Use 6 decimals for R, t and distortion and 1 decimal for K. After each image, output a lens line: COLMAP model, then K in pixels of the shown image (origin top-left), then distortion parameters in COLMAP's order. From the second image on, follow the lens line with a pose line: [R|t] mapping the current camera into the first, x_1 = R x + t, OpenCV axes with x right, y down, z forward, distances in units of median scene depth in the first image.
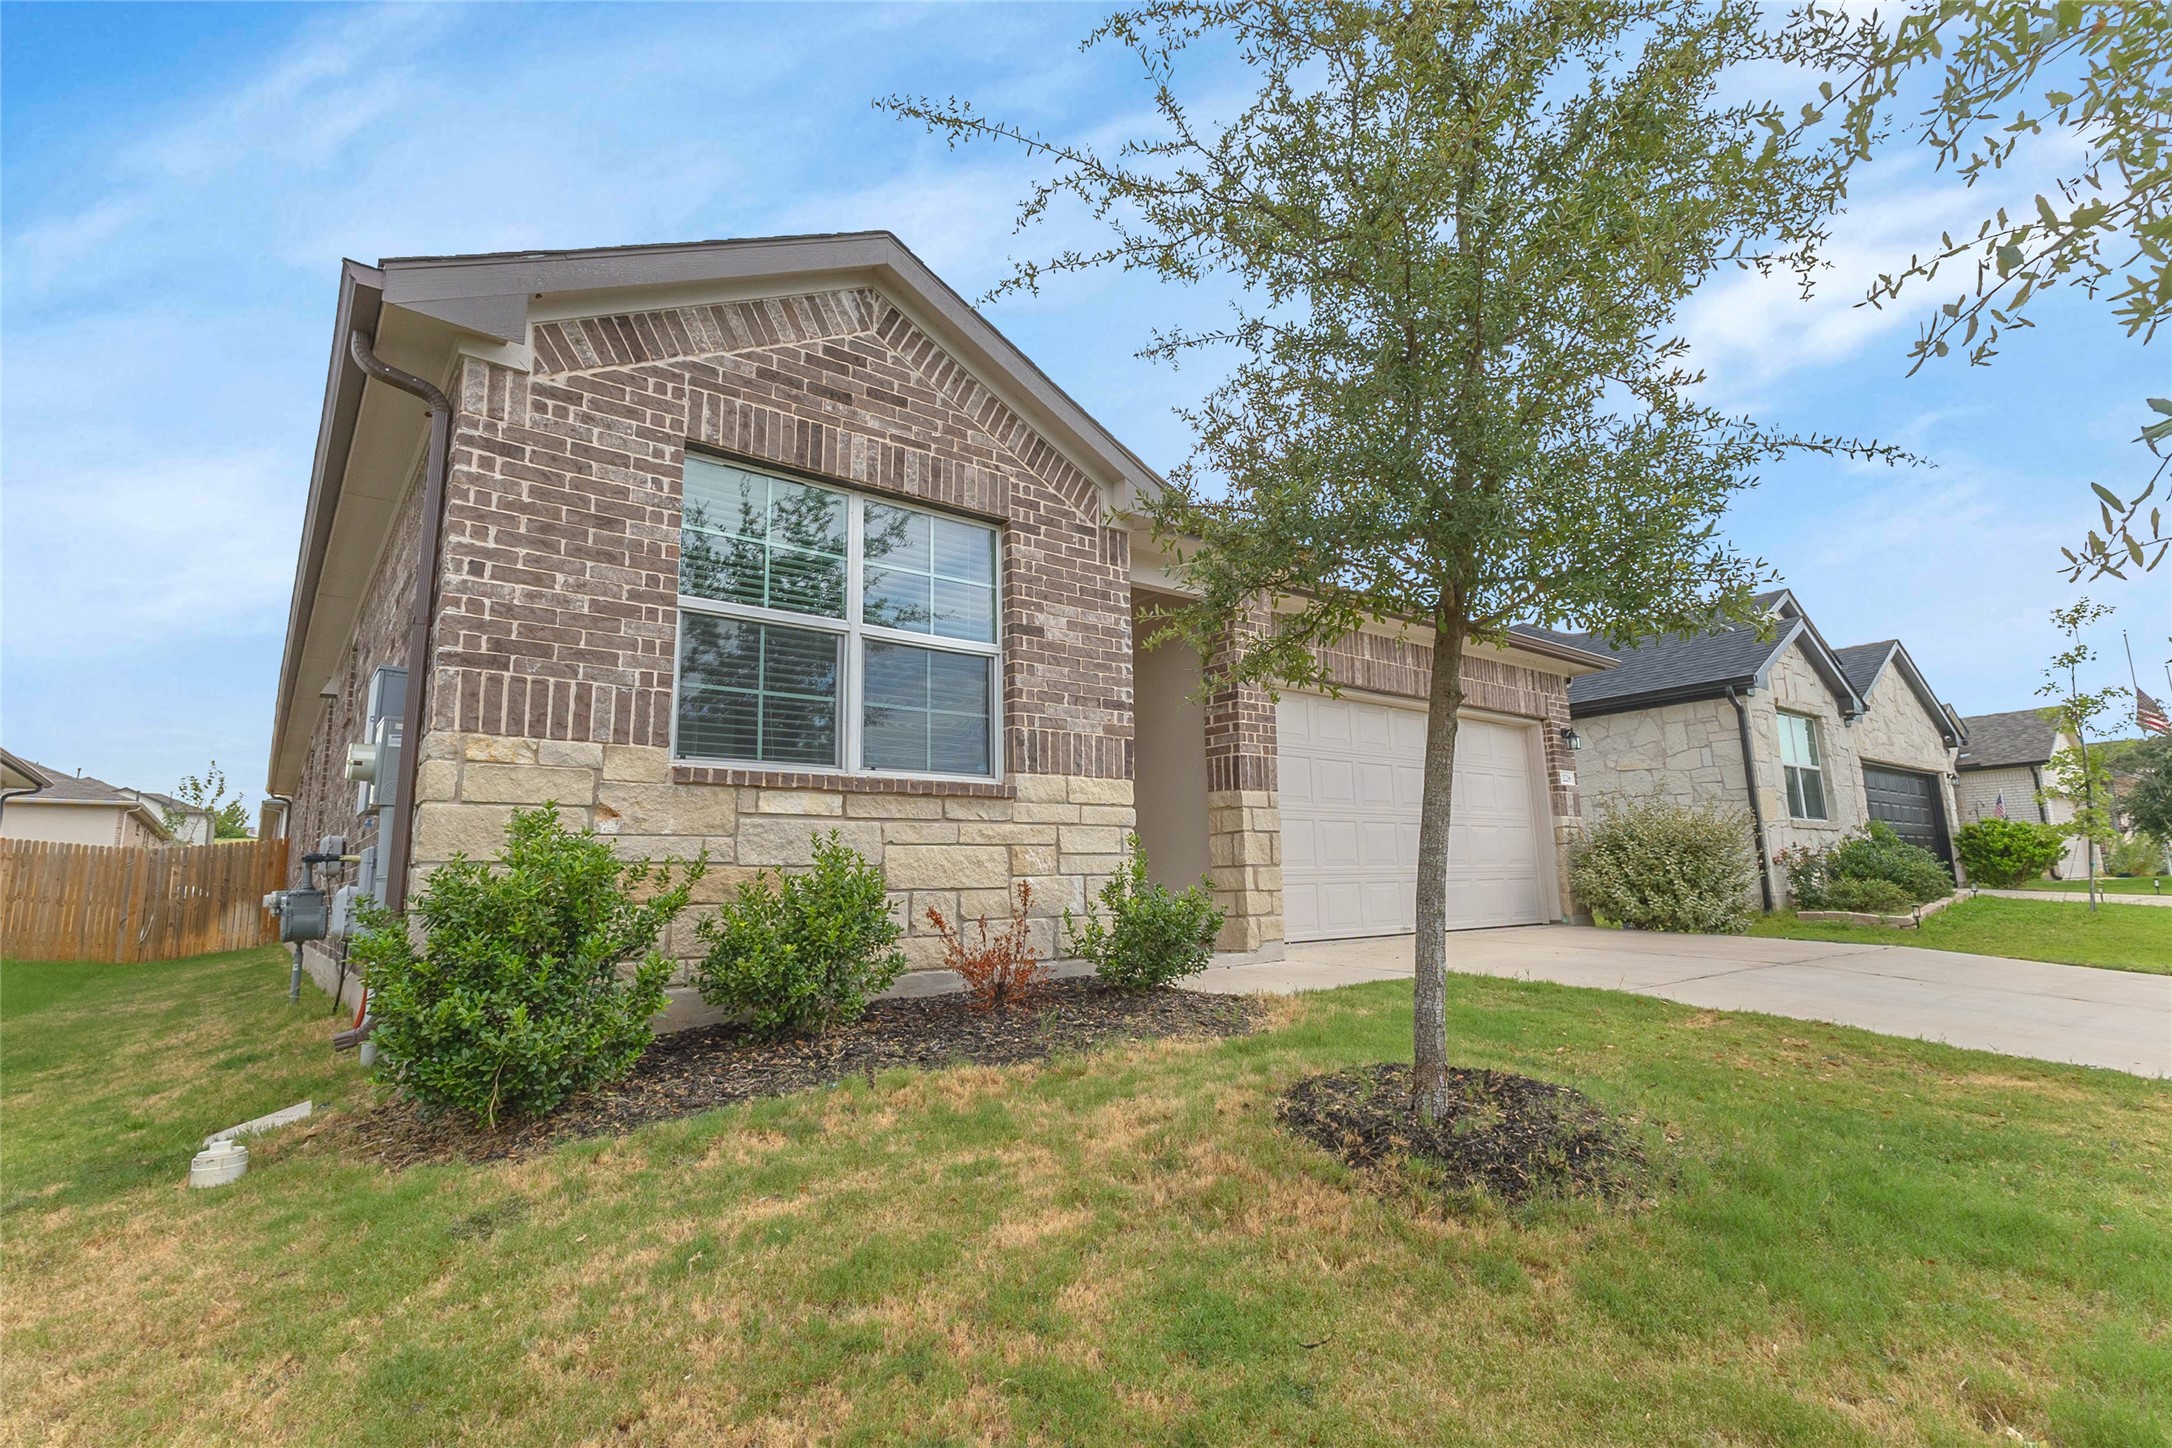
lens RADIAL K [[1028.9, 0, 1092.5], [0, 1028.9, 714.4], [0, 0, 1]] dist [0.004229, -0.000047]
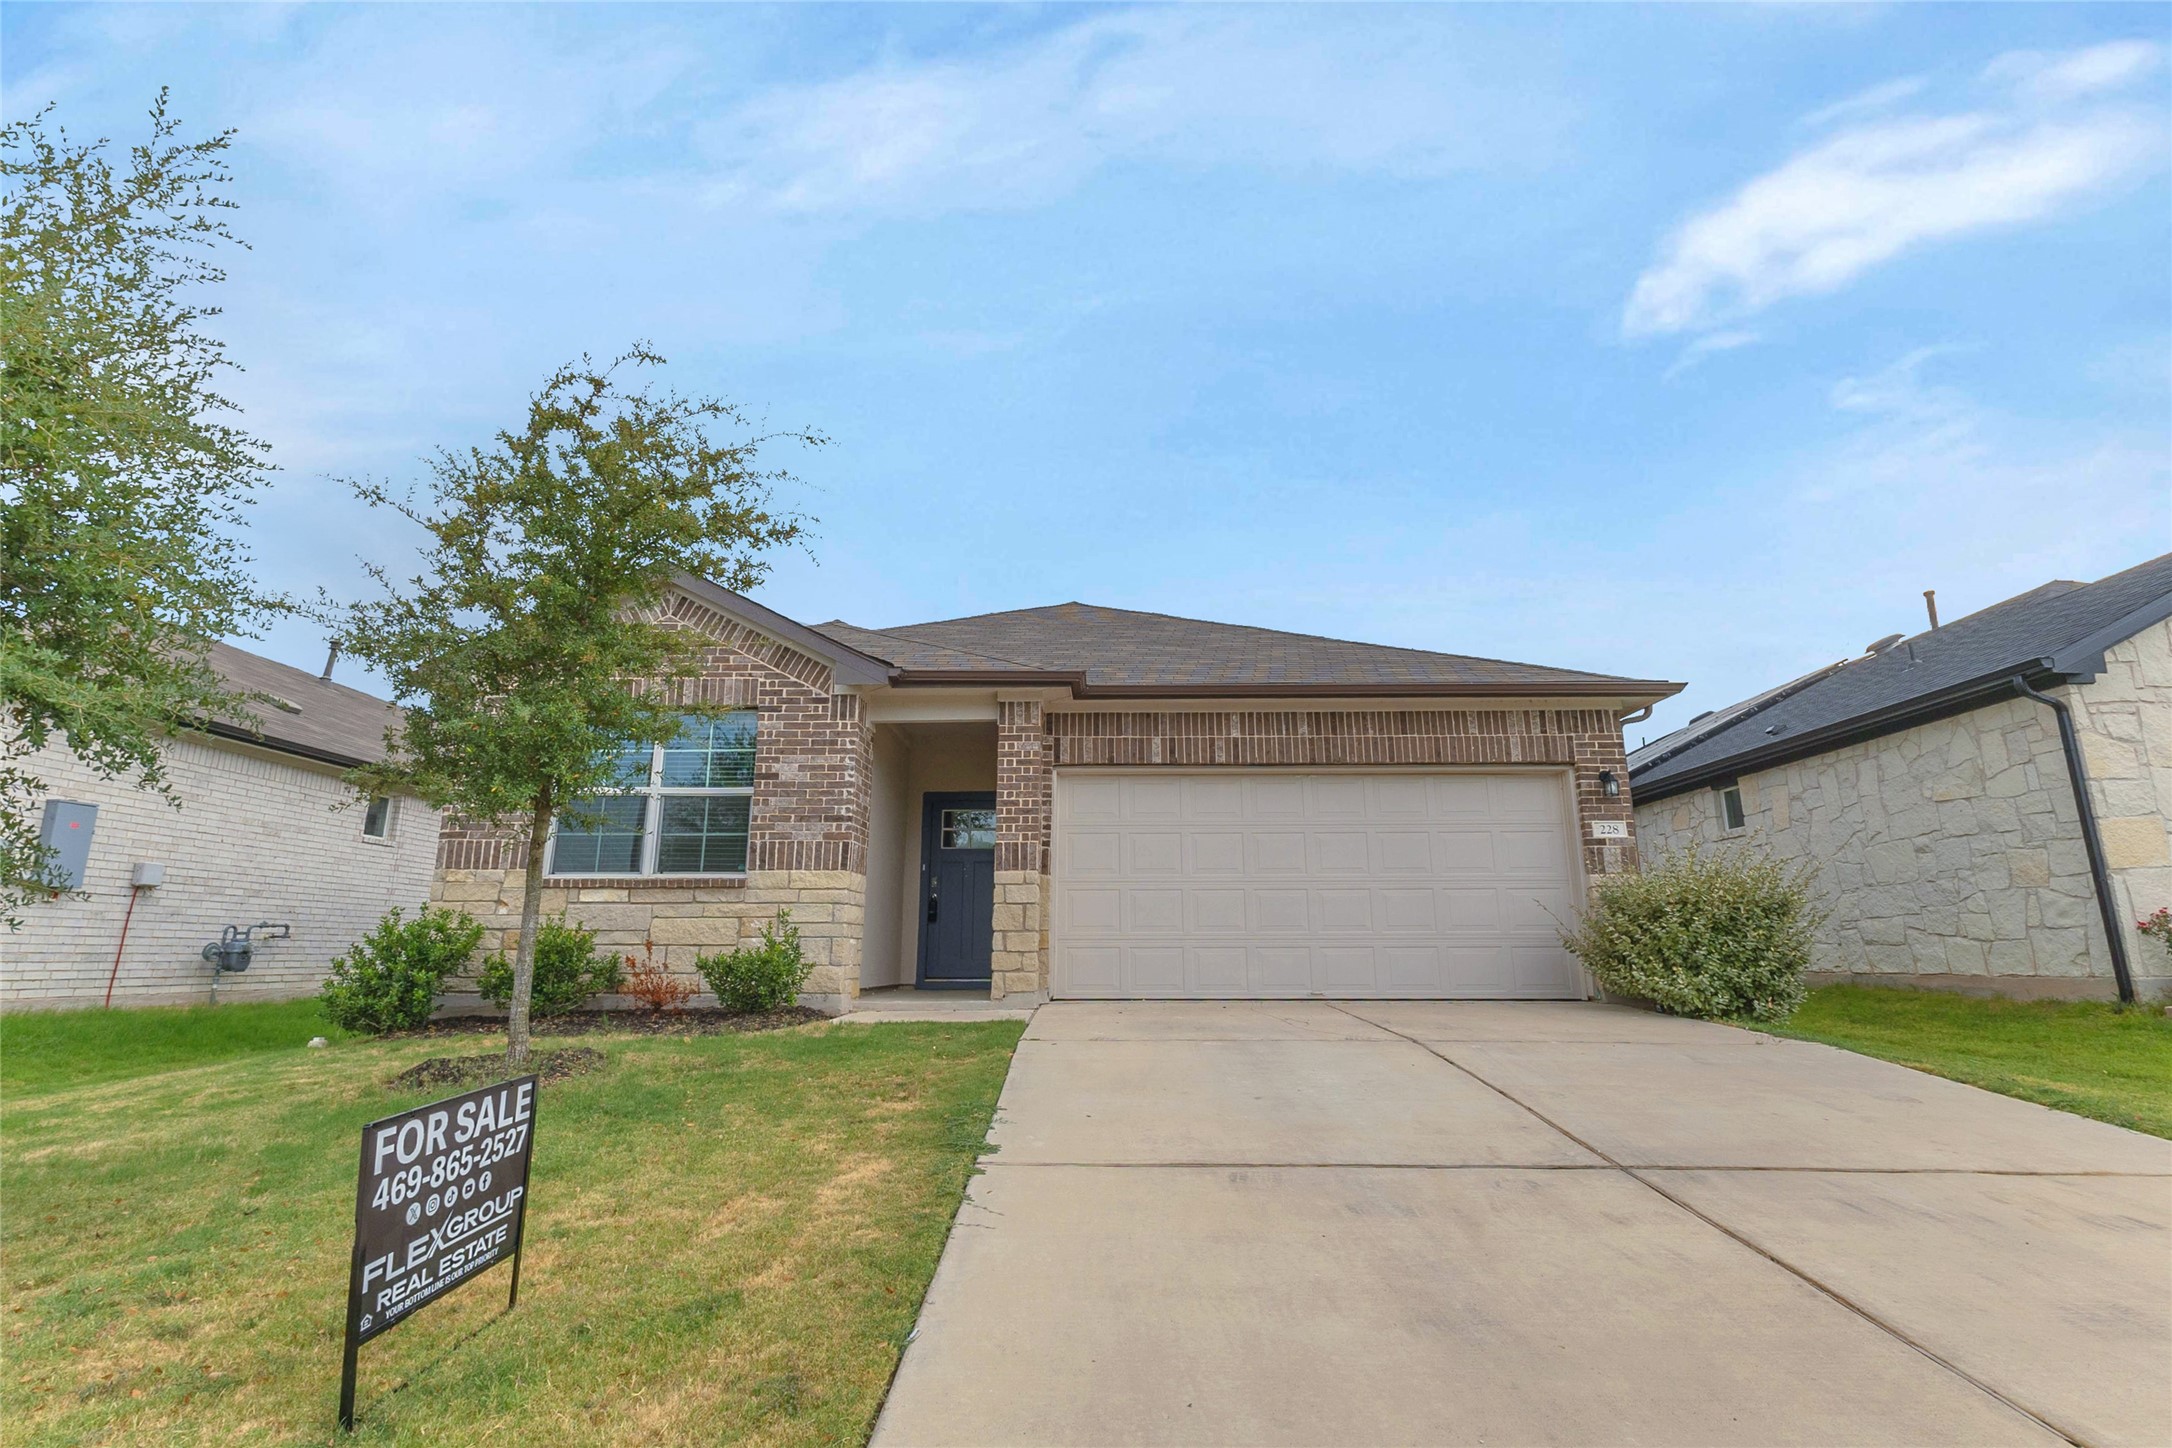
lens RADIAL K [[1028.9, 0, 1092.5], [0, 1028.9, 714.4], [0, 0, 1]] dist [0.004229, -0.000047]
pose [[0.767646, -0.125314, -0.628503, 1.277742], [0.090790, 0.992070, -0.086913, 0.004487], [0.634411, 0.009657, 0.772936, 0.115537]]
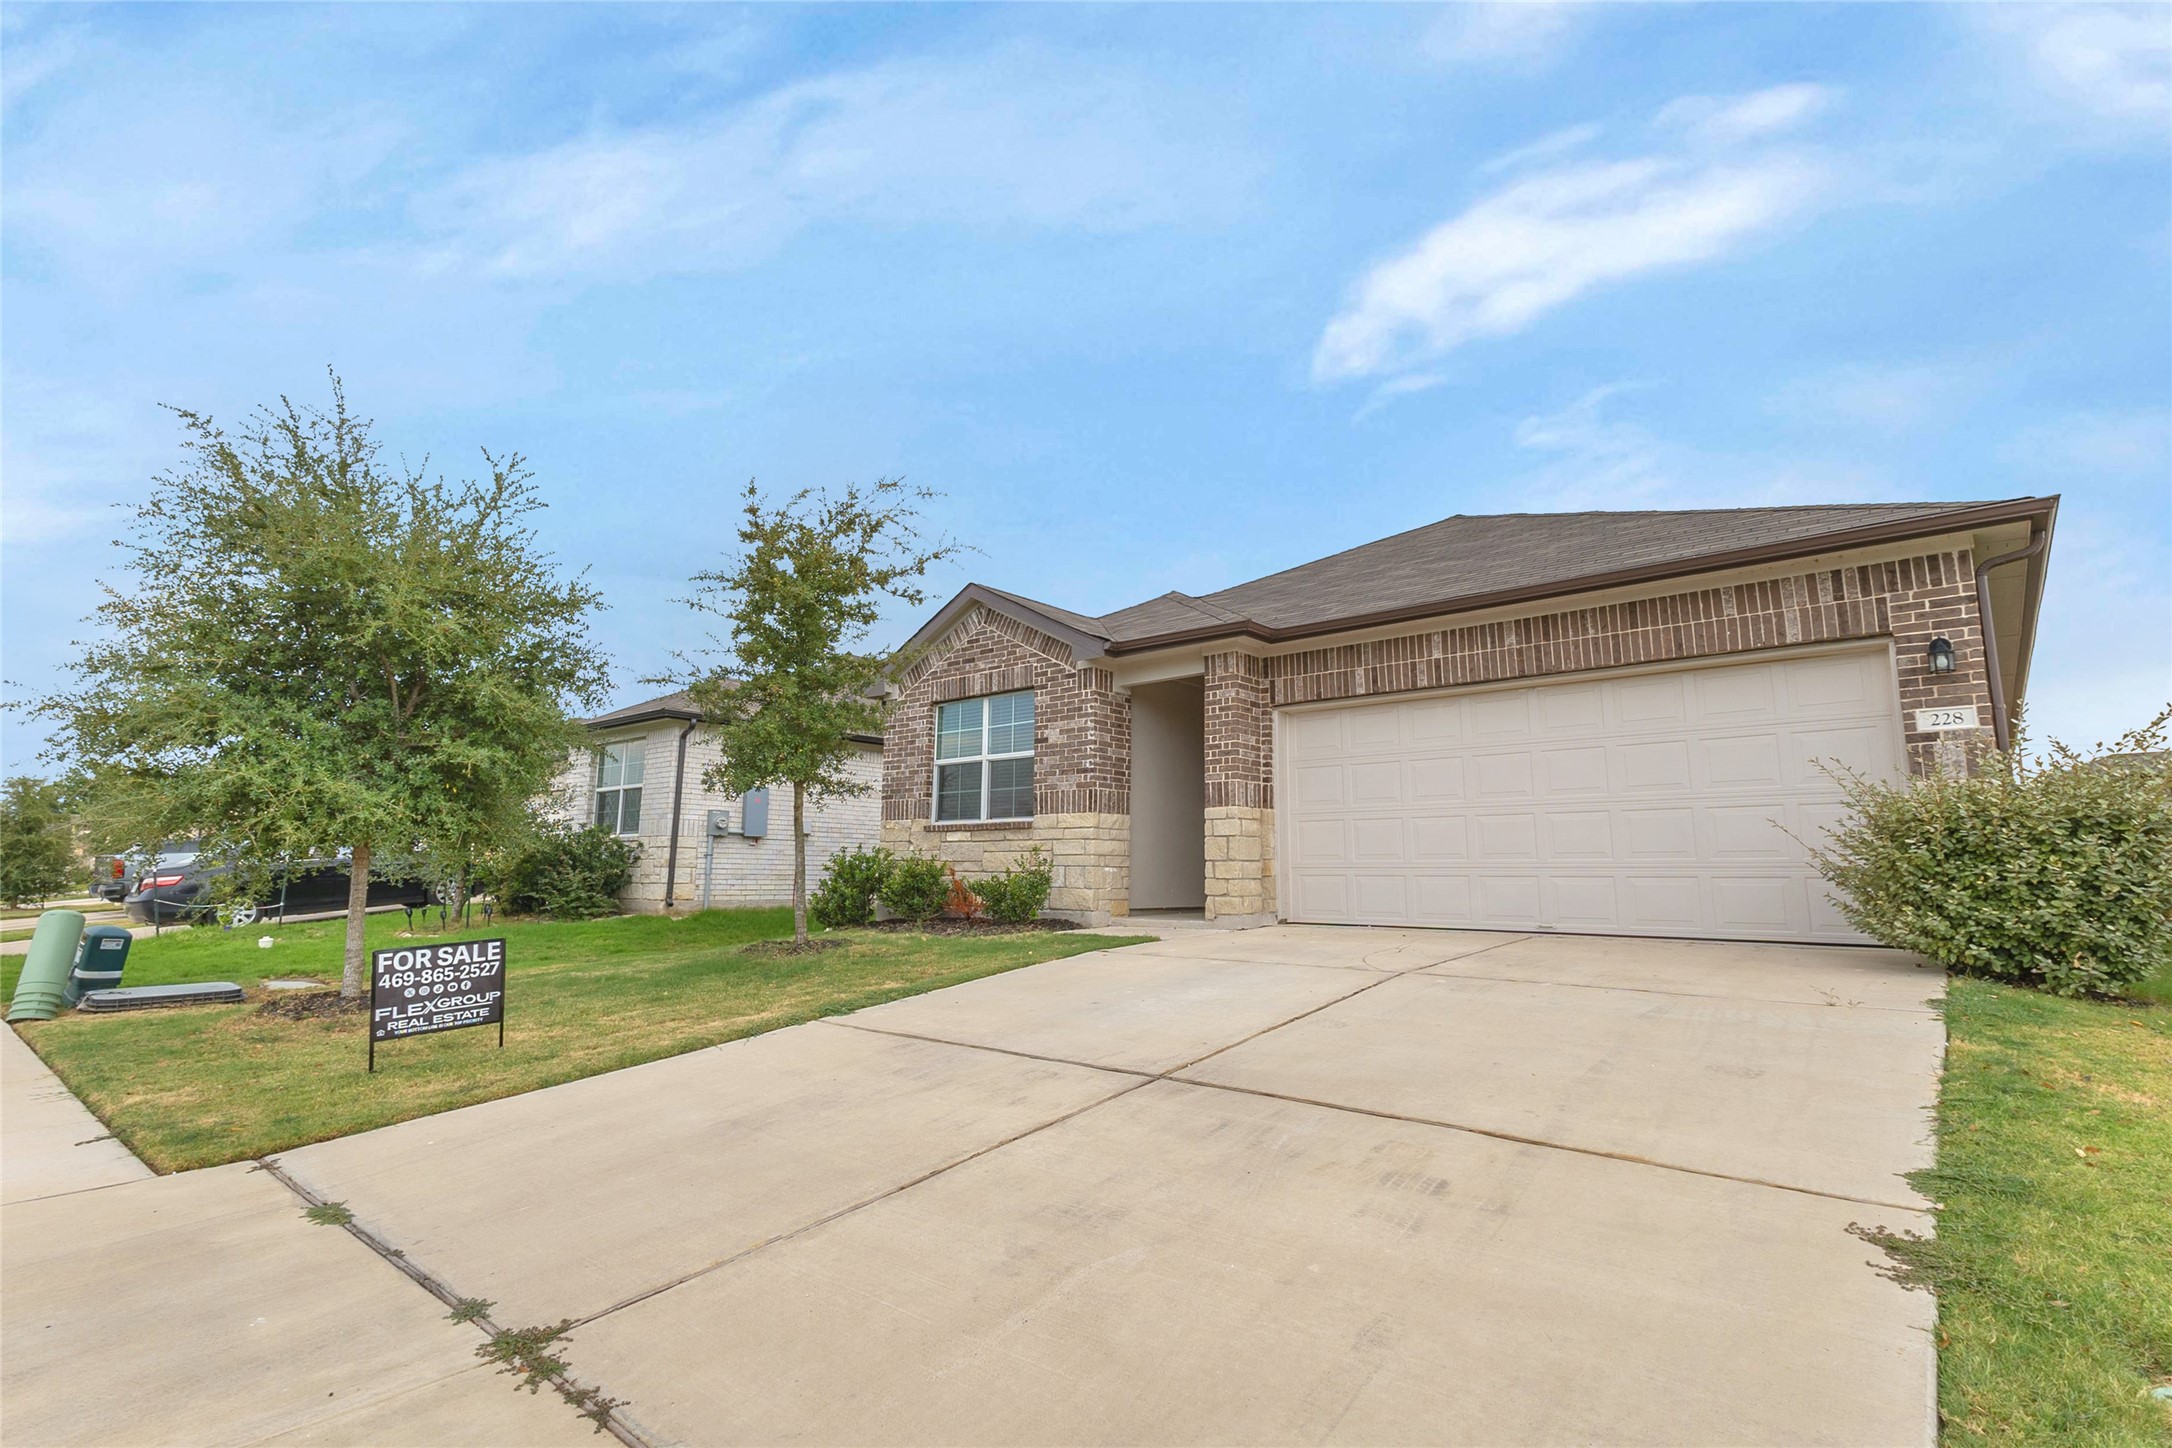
lens RADIAL K [[1010.1, 0, 1086.0], [0, 1010.1, 724.0], [0, 0, 1]] dist [0.002403, 0.000408]
pose [[0.181508, -0.124211, -0.975513, 1.804935], [0.152479, 0.983549, -0.096863, 0.084505], [0.971496, -0.131164, 0.197462, 0.699567]]
